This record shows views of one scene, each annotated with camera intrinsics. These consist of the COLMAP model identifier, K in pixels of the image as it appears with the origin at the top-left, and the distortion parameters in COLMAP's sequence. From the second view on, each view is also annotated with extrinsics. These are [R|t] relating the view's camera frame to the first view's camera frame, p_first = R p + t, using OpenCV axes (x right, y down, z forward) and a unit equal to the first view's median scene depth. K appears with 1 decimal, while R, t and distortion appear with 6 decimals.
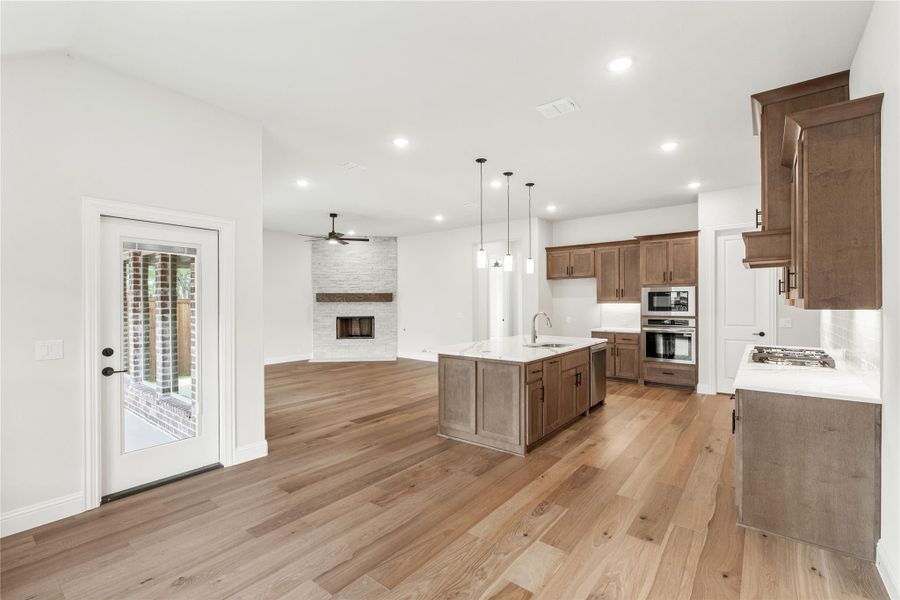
lens RADIAL K [[391.7, 0, 454.7], [0, 391.7, 304.3], [0, 0, 1]] dist [-0.001880, -0.000018]
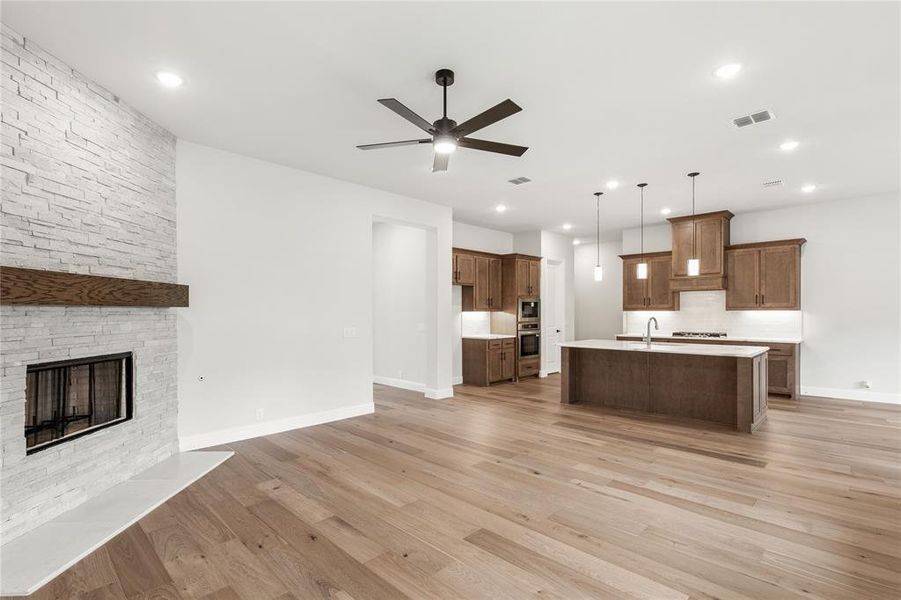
lens RADIAL K [[420.6, 0, 452.9], [0, 420.6, 312.2], [0, 0, 1]] dist [-0.001149, 0.000891]
pose [[0.118338, 0.002660, 0.992970, -0.552887], [0.010674, 0.999935, -0.003951, 0.002066], [-0.992916, 0.011066, 0.118302, 0.730940]]
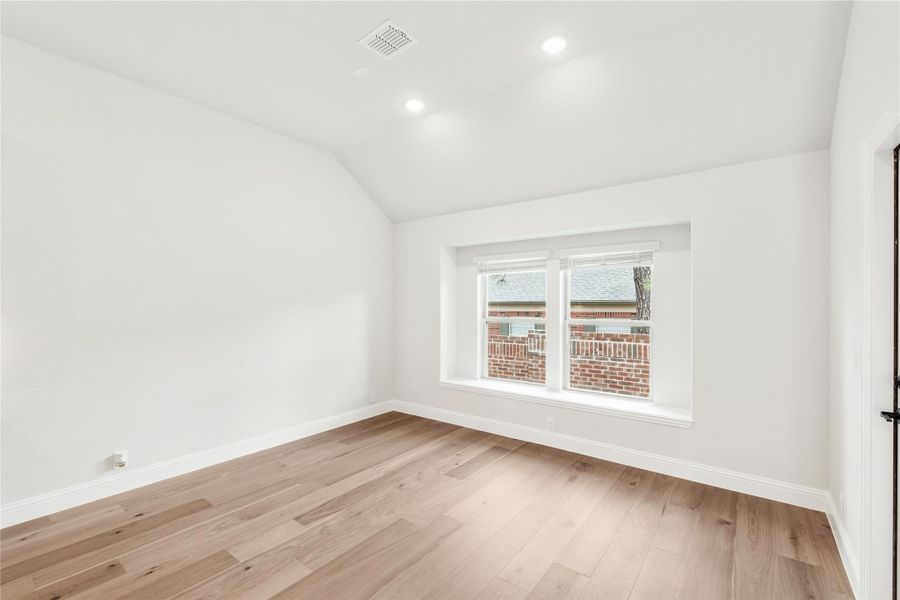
lens RADIAL K [[391.7, 0, 451.0], [0, 391.7, 298.7], [0, 0, 1]] dist [-0.001880, -0.000018]
pose [[-0.999988, 0.004828, -0.000710, -0.067155], [0.004838, 0.999865, -0.015721, 0.001921], [0.000634, -0.015724, -0.999876, 0.463872]]
